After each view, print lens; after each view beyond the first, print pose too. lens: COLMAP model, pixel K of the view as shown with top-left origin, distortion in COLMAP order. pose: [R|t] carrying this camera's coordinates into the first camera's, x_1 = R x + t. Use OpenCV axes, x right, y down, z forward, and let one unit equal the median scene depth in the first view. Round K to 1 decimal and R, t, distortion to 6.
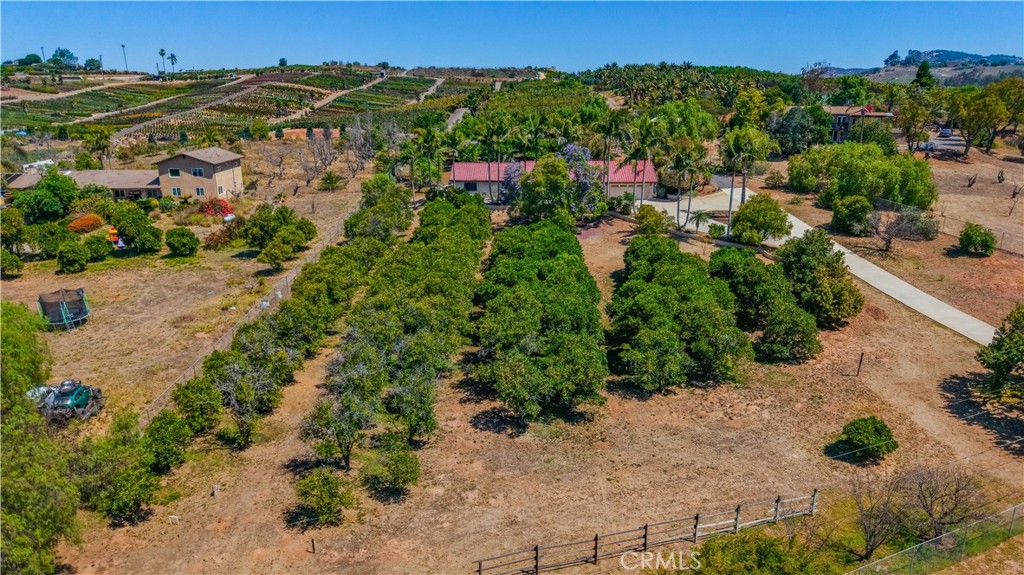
lens RADIAL K [[686.6, 0, 506.3], [0, 686.6, 286.4], [0, 0, 1]] dist [0.022750, -0.019809]
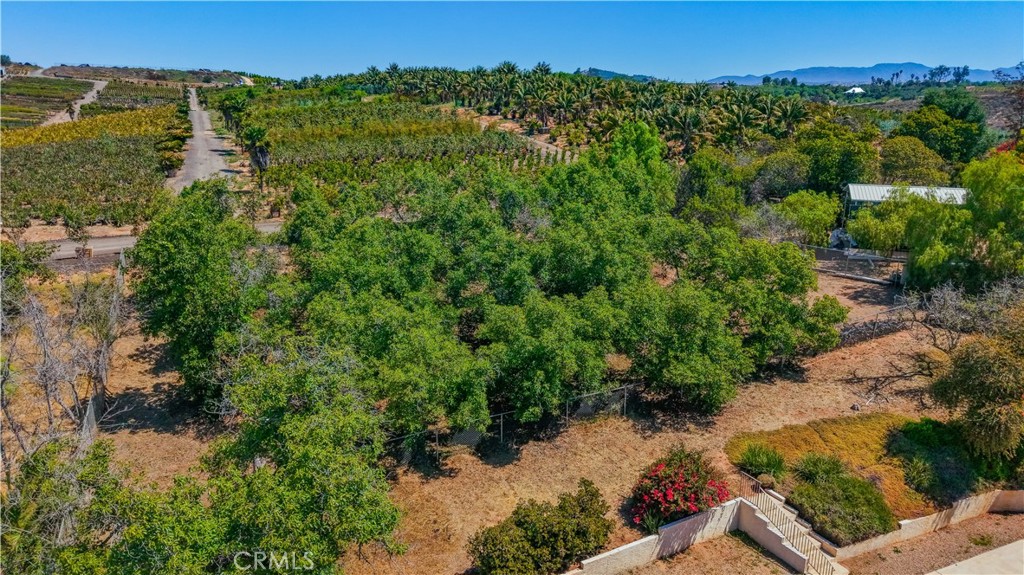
lens RADIAL K [[686.6, 0, 509.8], [0, 686.6, 284.2], [0, 0, 1]] dist [0.022750, -0.019809]
pose [[0.904593, -0.097999, 0.414858, -0.031653], [0.105067, 0.994448, 0.005813, -0.056751], [-0.413125, 0.038330, 0.909867, 0.196093]]
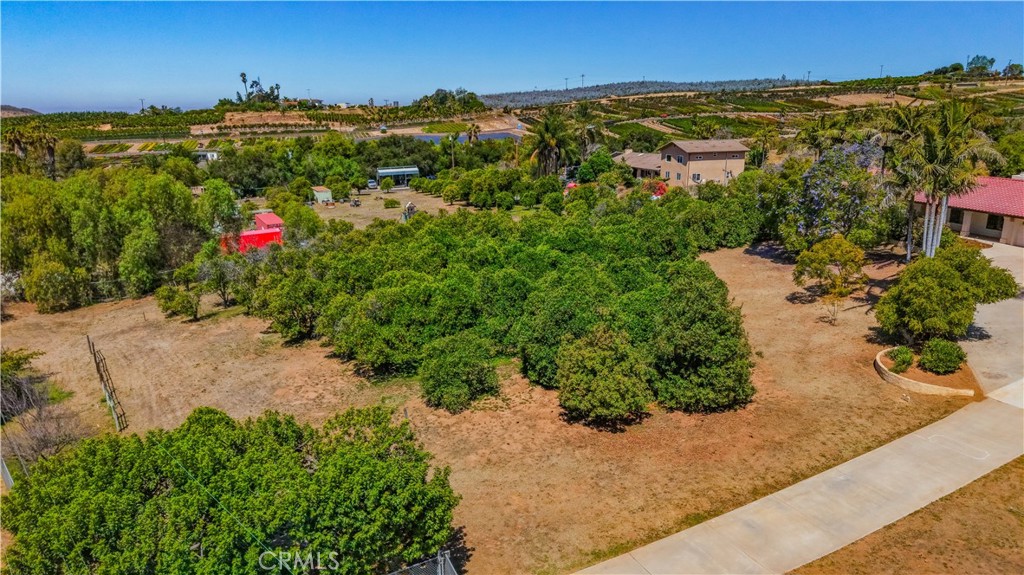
lens RADIAL K [[686.6, 0, 520.0], [0, 686.6, 287.2], [0, 0, 1]] dist [0.022750, -0.019809]
pose [[0.338174, 0.236530, -0.910874, 0.108959], [-0.249381, 0.955821, 0.155616, -0.015371], [0.907440, 0.174529, 0.382219, 0.075759]]
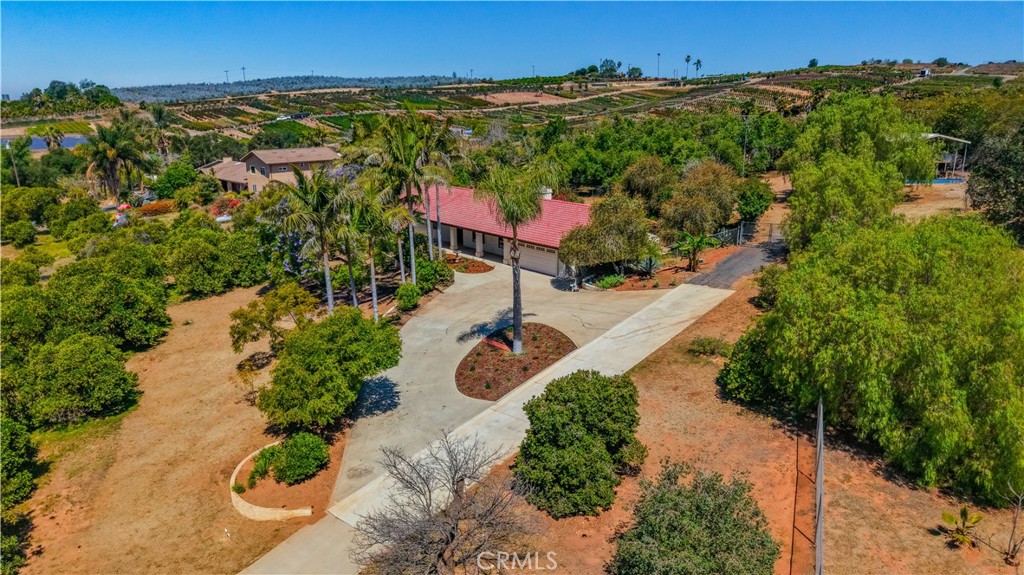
lens RADIAL K [[686.6, 0, 514.2], [0, 686.6, 284.6], [0, 0, 1]] dist [0.022750, -0.019809]
pose [[0.686061, 0.187914, -0.702857, 0.109951], [-0.194953, 0.978222, 0.071241, -0.030221], [0.700937, 0.088149, 0.707755, 0.115509]]
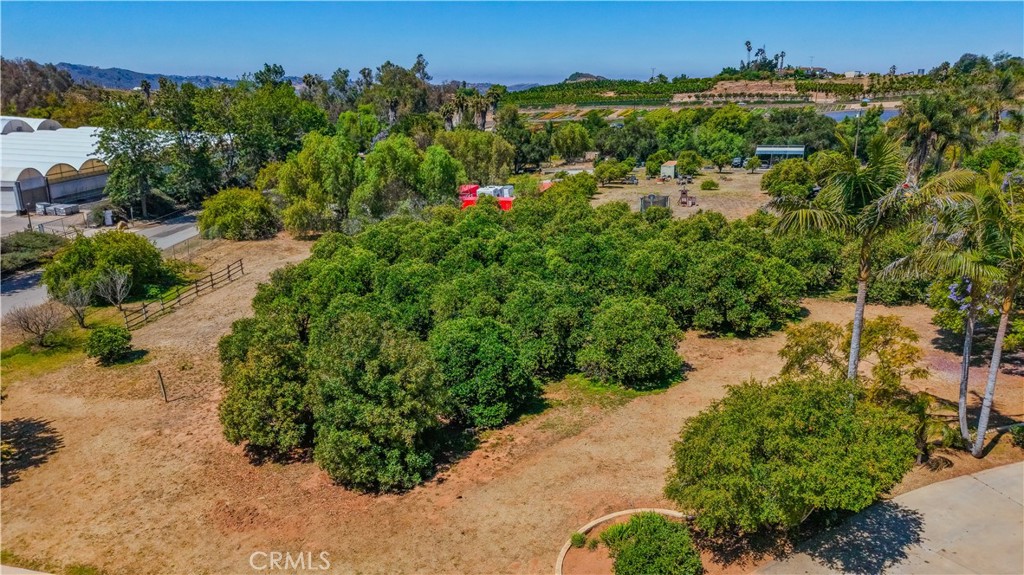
lens RADIAL K [[686.6, 0, 513.4], [0, 686.6, 286.6], [0, 0, 1]] dist [0.022750, -0.019809]
pose [[-0.385408, 0.269171, -0.882614, 0.093882], [-0.249129, 0.890633, 0.380403, -0.035344], [0.888479, 0.366495, -0.276199, 0.143565]]
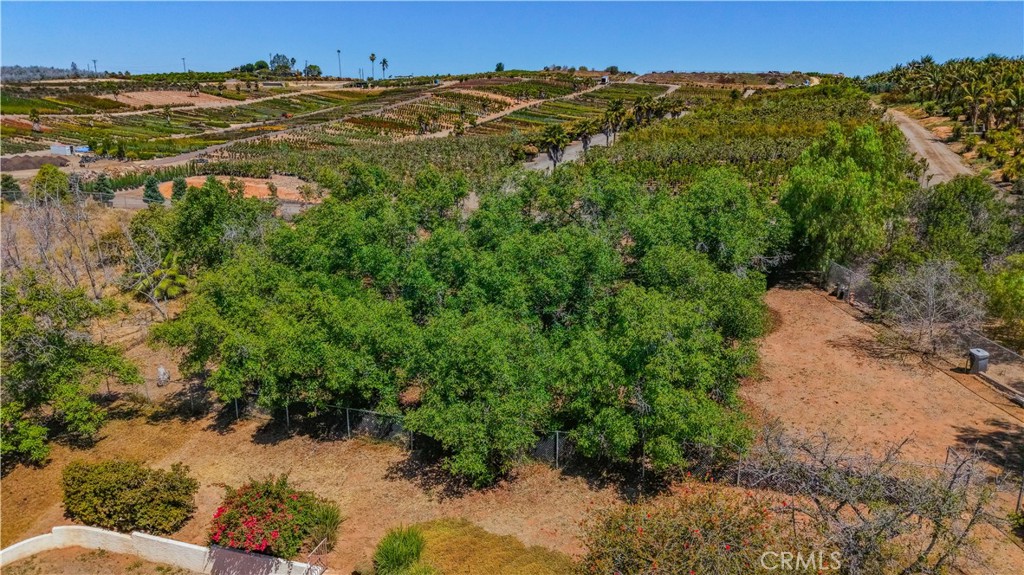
lens RADIAL K [[686.6, 0, 517.3], [0, 686.6, 284.3], [0, 0, 1]] dist [0.022750, -0.019809]
pose [[0.935155, 0.100212, -0.339767, 0.029524], [-0.105260, 0.994438, 0.003590, -0.057765], [0.338237, 0.032407, 0.940503, 0.199747]]
